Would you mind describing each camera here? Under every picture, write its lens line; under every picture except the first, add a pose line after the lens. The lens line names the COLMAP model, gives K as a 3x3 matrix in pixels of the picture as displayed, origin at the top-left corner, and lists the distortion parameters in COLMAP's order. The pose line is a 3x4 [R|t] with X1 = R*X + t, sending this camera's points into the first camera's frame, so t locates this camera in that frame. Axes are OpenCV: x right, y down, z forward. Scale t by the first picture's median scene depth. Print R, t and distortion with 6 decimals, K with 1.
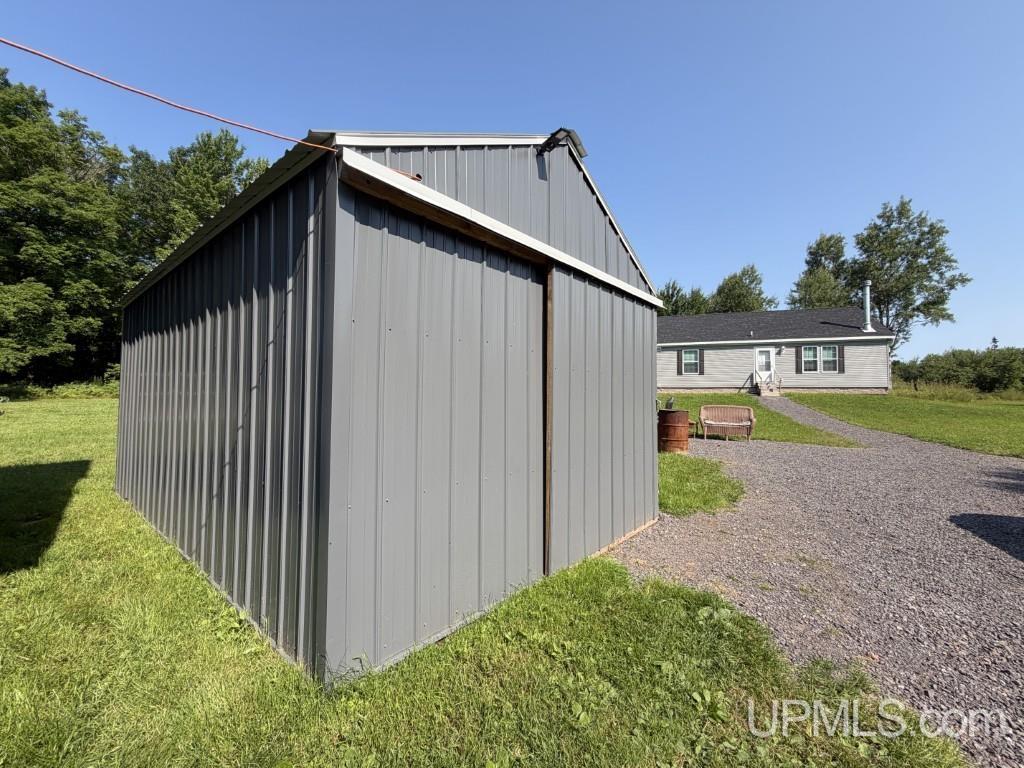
lens RADIAL K [[407.7, 0, 511.8], [0, 407.7, 384.1], [0, 0, 1]] dist [0.000614, -0.000083]
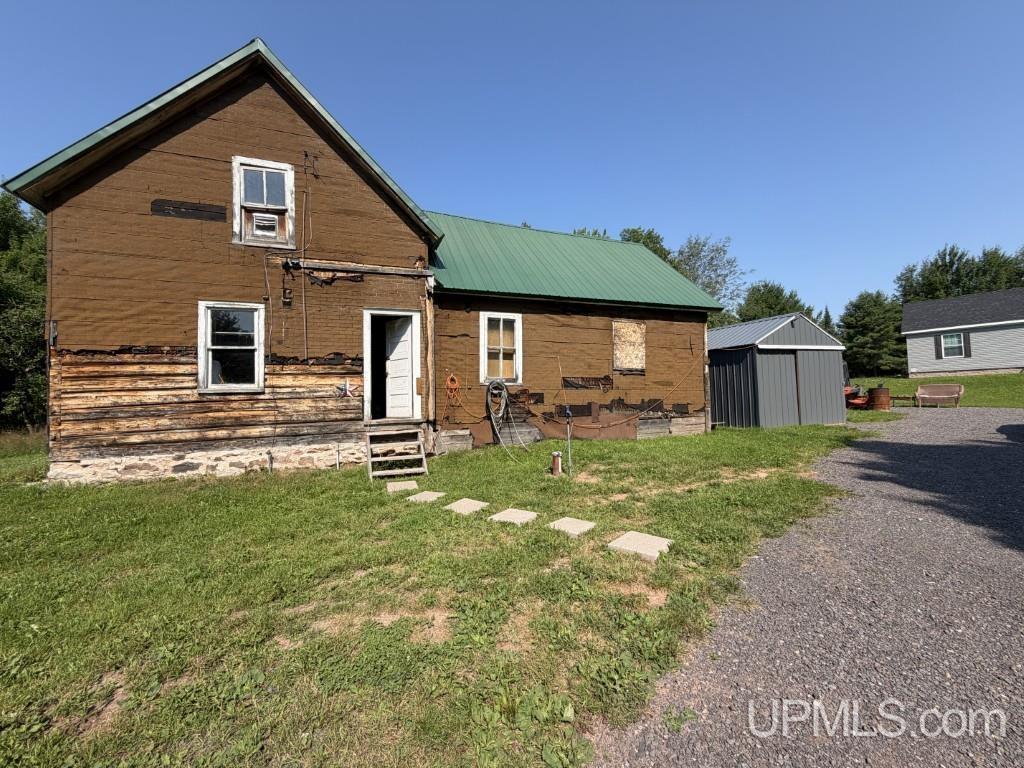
lens RADIAL K [[407.7, 0, 505.9], [0, 407.7, 384.3], [0, 0, 1]] dist [0.000614, -0.000083]
pose [[0.874606, -0.050674, -0.482178, -0.086774], [0.053307, 0.998544, -0.008248, -0.013315], [0.481894, -0.018490, 0.876034, -0.687305]]
